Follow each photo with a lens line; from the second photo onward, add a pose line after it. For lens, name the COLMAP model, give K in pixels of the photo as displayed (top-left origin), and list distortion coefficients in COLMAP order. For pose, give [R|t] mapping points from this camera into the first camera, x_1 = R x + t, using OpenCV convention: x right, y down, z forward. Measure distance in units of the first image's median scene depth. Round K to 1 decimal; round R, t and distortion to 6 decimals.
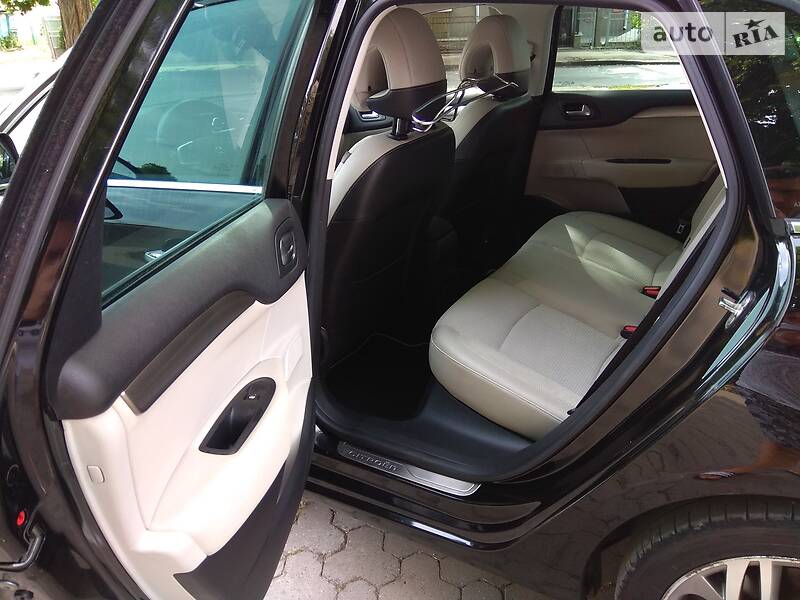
lens RADIAL K [[611.6, 0, 400.3], [0, 611.6, 313.7], [0, 0, 1]] dist [0.096019, -0.176637]
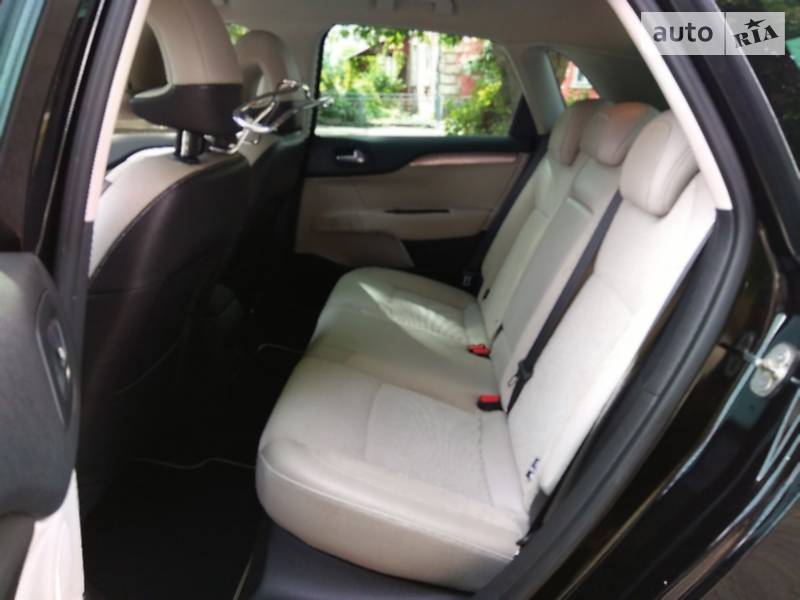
lens RADIAL K [[611.6, 0, 400.3], [0, 611.6, 313.7], [0, 0, 1]] dist [0.096019, -0.176637]
pose [[0.885942, -0.087685, 0.455431, -0.086929], [0.135360, 0.988098, -0.073072, -0.038706], [-0.443604, 0.126385, 0.887267, 0.265083]]
